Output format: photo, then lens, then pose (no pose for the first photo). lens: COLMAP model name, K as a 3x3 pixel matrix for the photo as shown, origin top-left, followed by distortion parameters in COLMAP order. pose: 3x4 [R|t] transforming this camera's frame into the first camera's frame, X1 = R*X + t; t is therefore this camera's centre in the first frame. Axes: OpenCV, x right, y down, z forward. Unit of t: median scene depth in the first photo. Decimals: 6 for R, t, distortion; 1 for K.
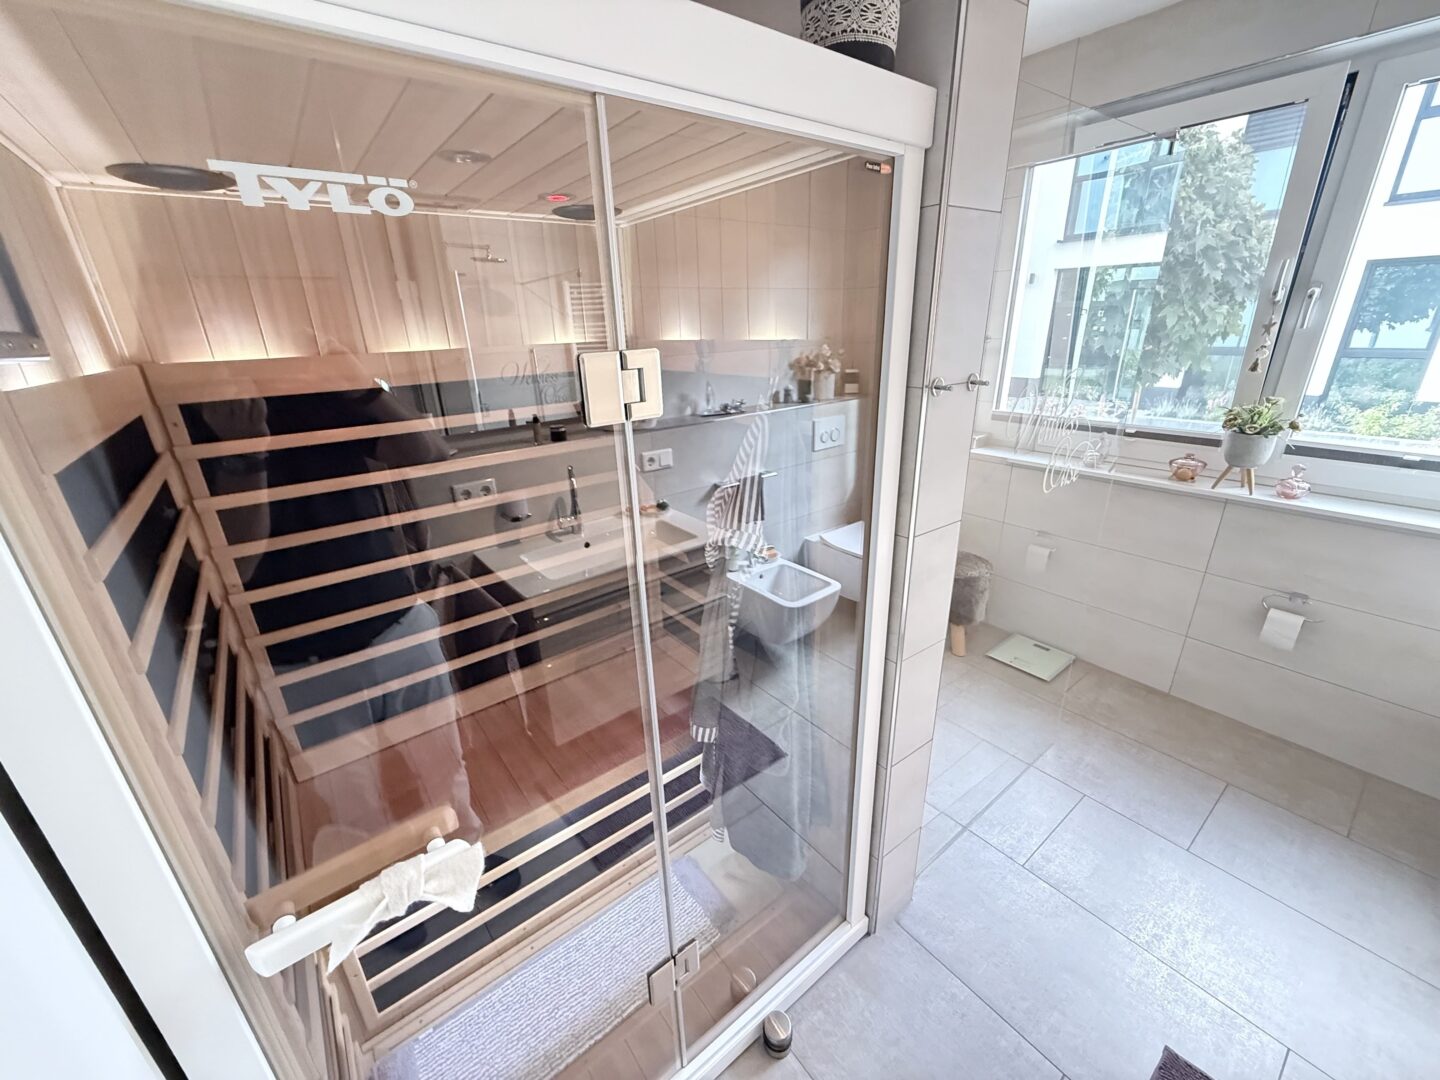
lens RADIAL K [[571.9, 0, 717.6], [0, 571.9, 538.5], [0, 0, 1]] dist [0.001567, -0.000541]
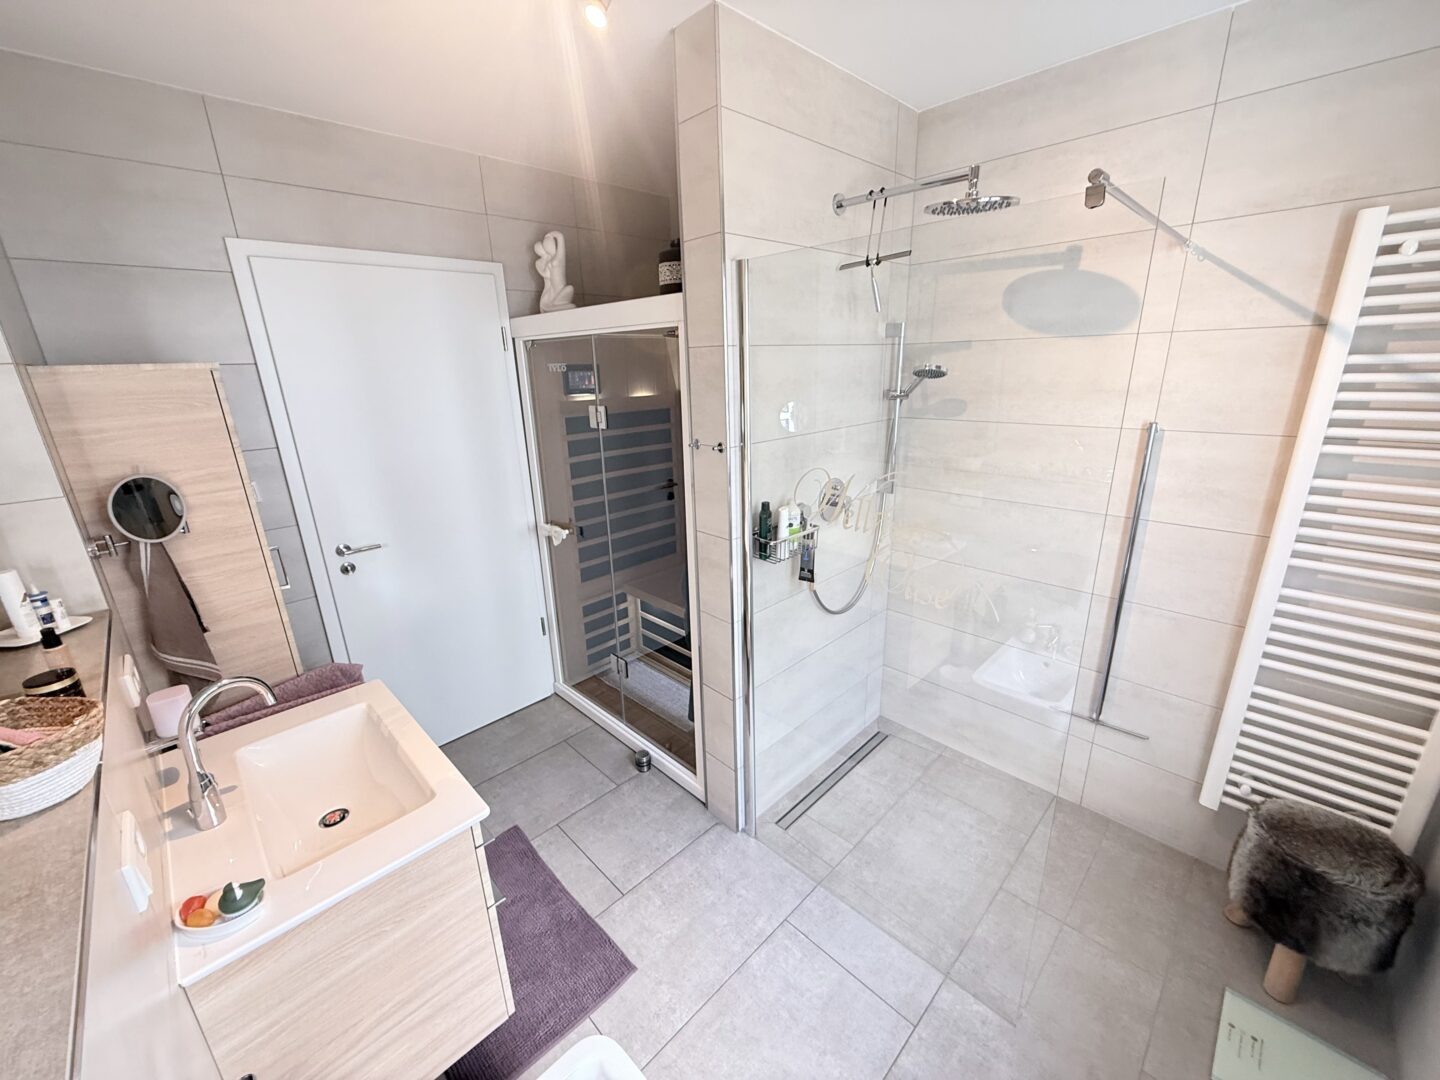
lens RADIAL K [[571.9, 0, 719.0], [0, 571.9, 540.9], [0, 0, 1]] dist [0.001567, -0.000541]
pose [[0.127211, 0.323361, -0.937686, 3.188564], [-0.330376, 0.905198, 0.267337, -0.734282], [0.935237, 0.275781, 0.221982, 1.157764]]
